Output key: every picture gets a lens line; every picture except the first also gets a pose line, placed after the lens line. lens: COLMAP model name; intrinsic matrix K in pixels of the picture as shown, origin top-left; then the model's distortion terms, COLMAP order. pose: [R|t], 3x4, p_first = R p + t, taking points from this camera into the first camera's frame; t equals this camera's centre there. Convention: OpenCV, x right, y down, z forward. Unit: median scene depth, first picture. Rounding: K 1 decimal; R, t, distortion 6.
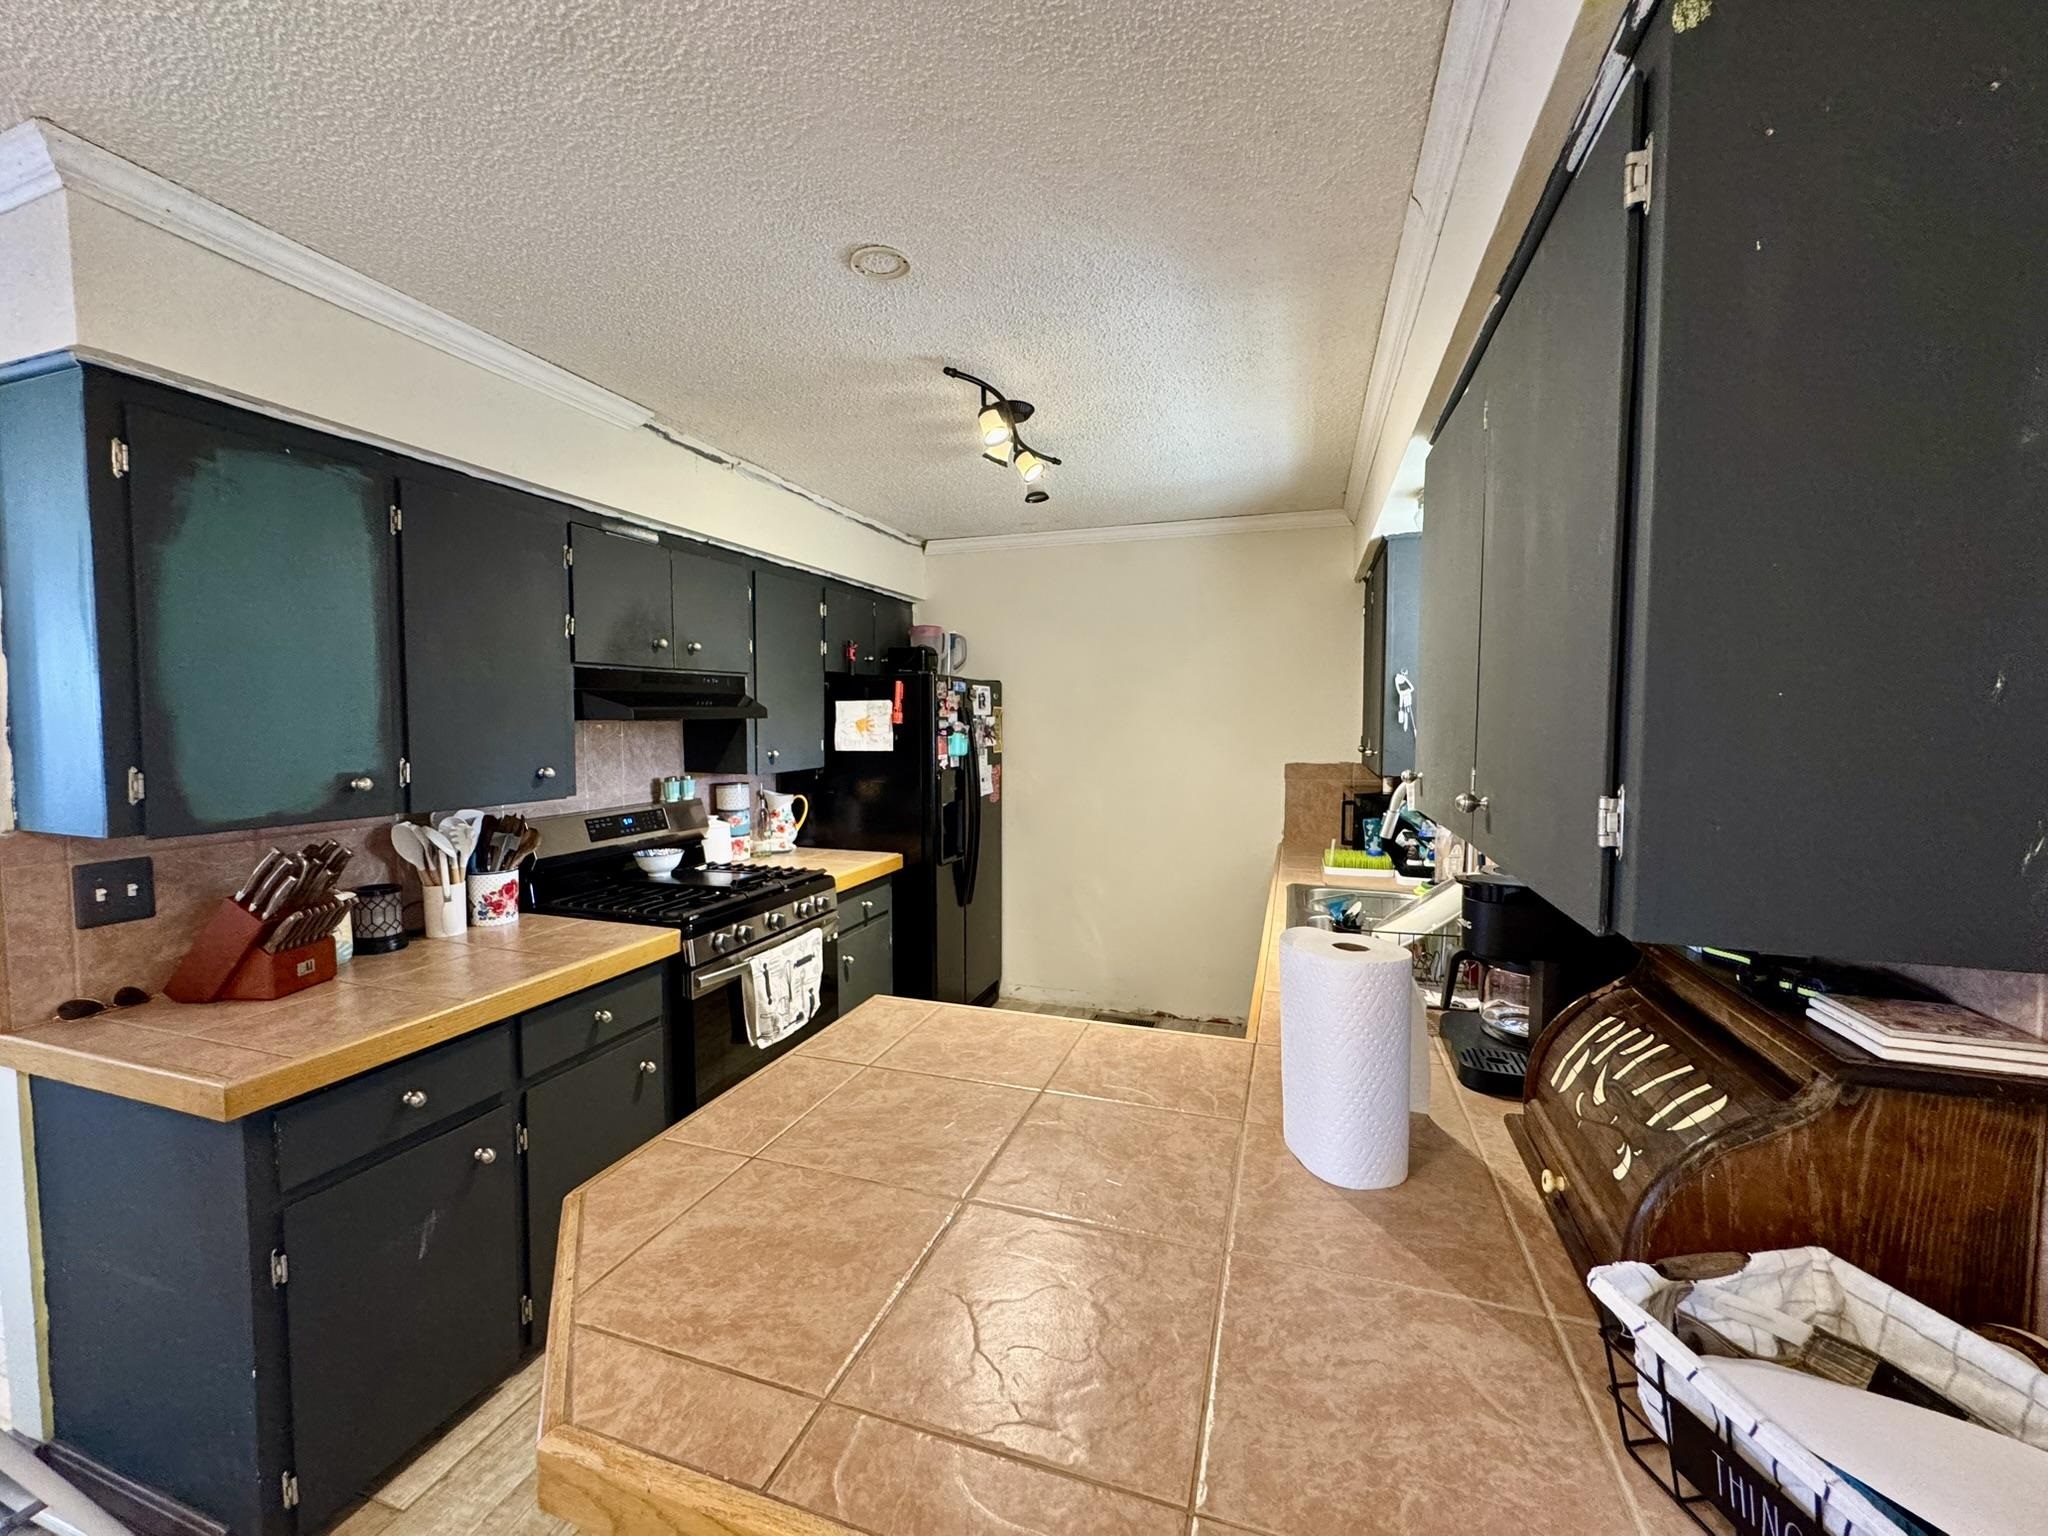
lens RADIAL K [[806.9, 0, 1026.4], [0, 806.9, 764.7], [0, 0, 1]] dist [-0.002998, -0.000836]
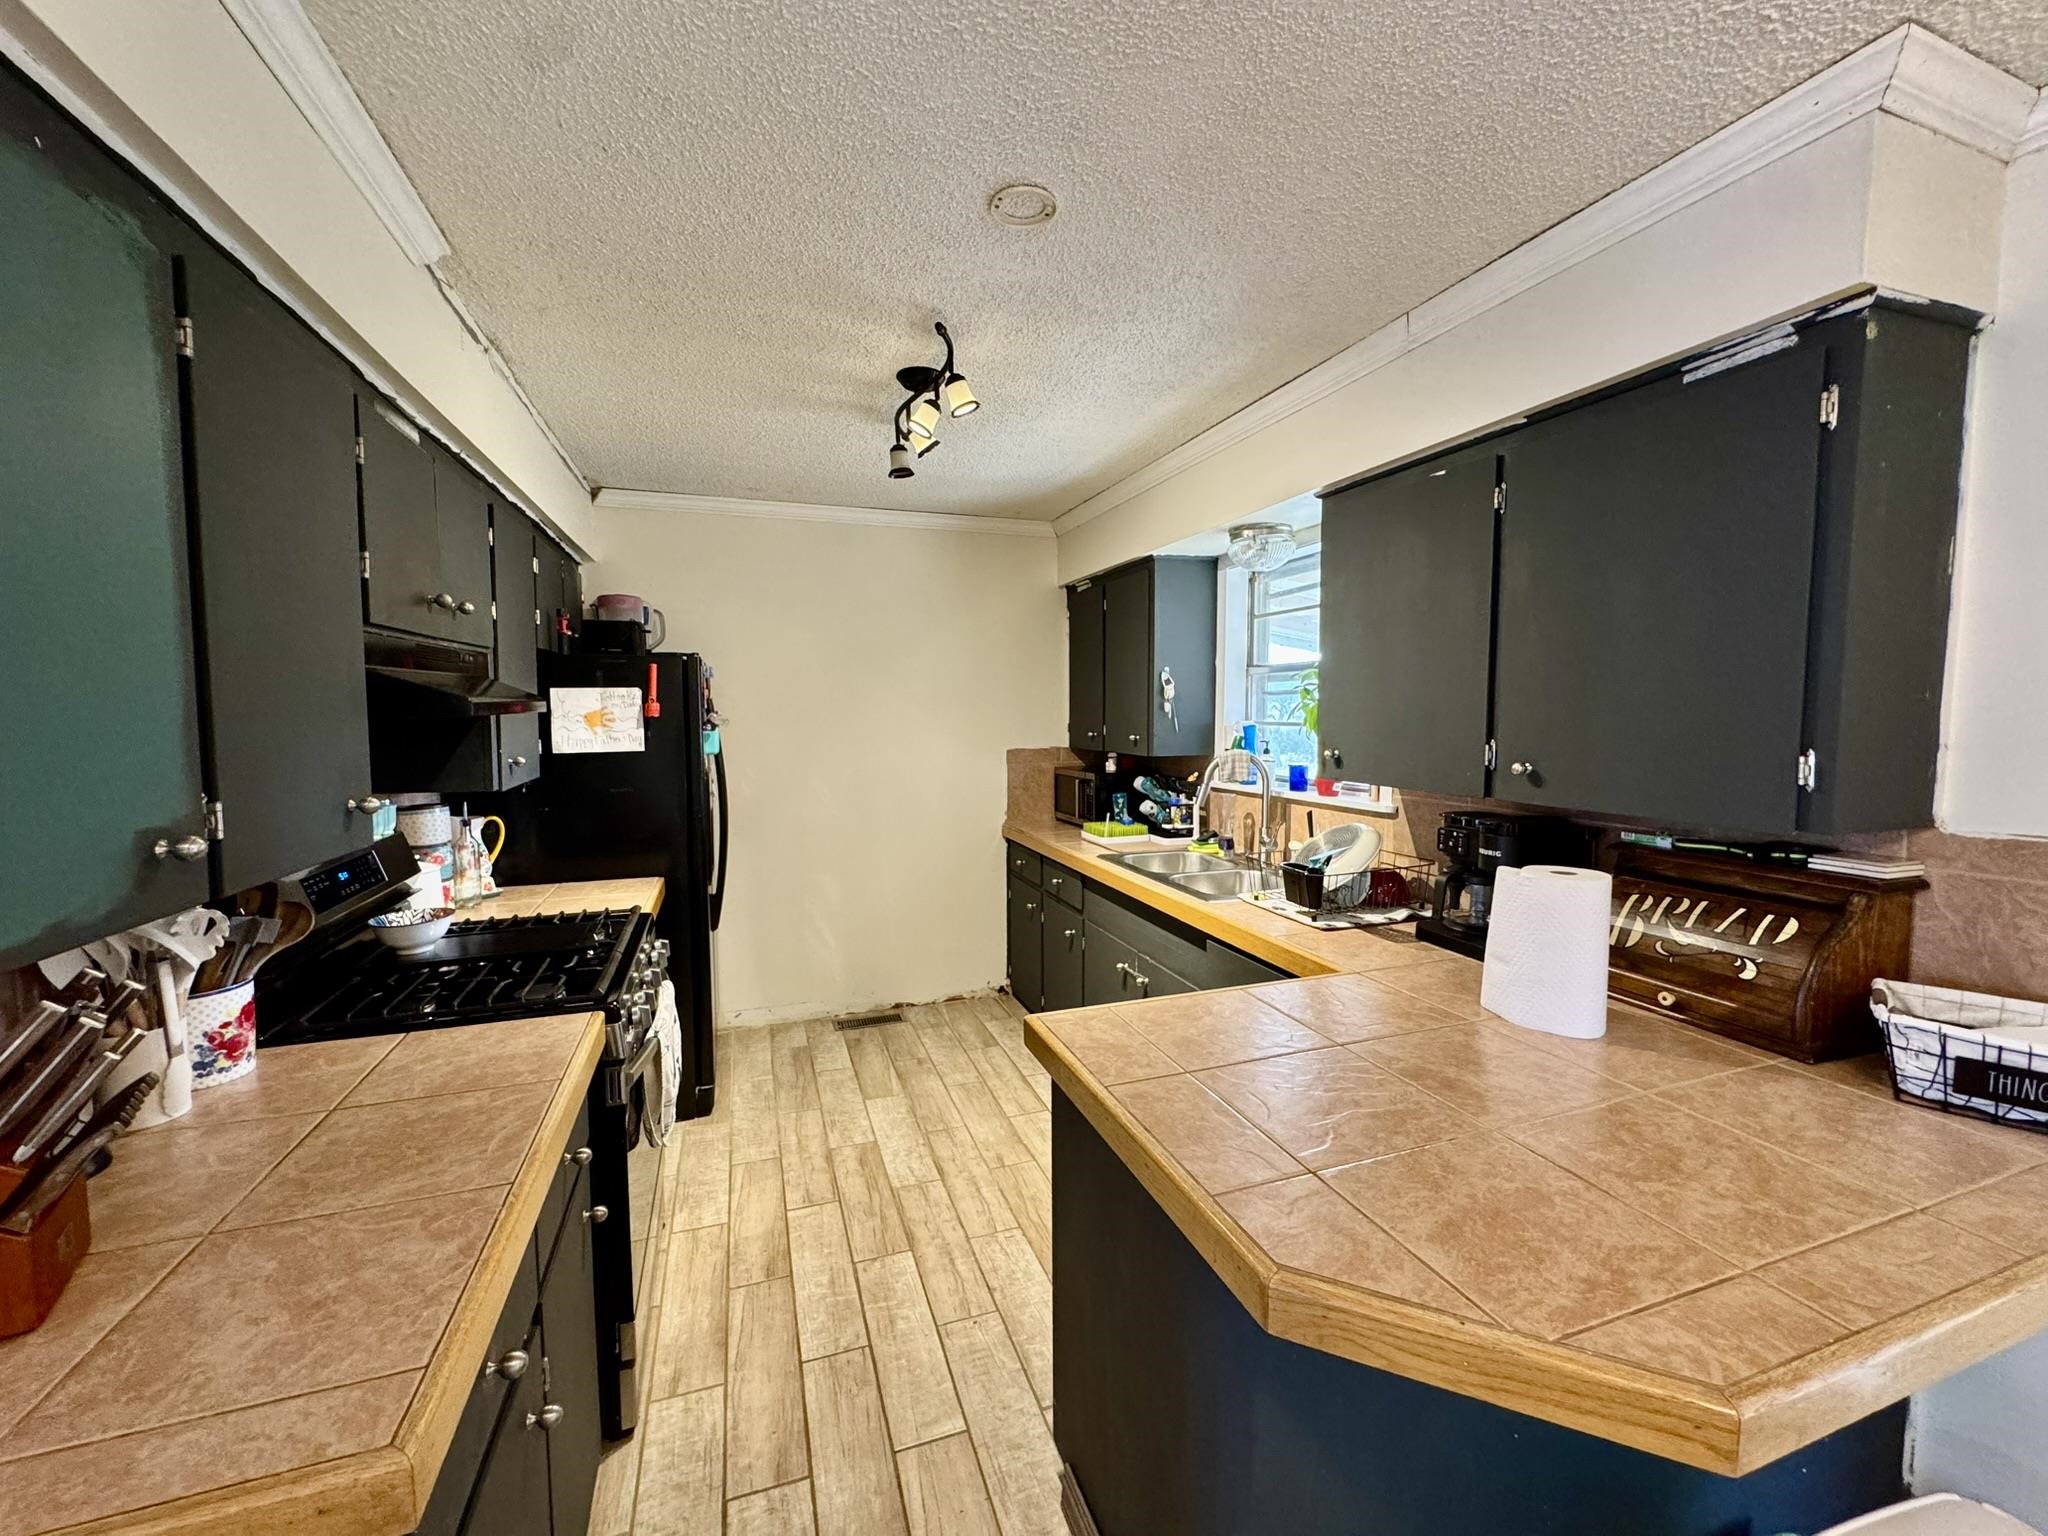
lens RADIAL K [[806.9, 0, 1021.4], [0, 806.9, 762.2], [0, 0, 1]] dist [-0.002998, -0.000836]
pose [[0.792344, -0.045001, 0.608412, -0.459700], [0.037809, 0.998981, 0.024651, -0.014793], [-0.608901, 0.003472, 0.793238, 0.175120]]
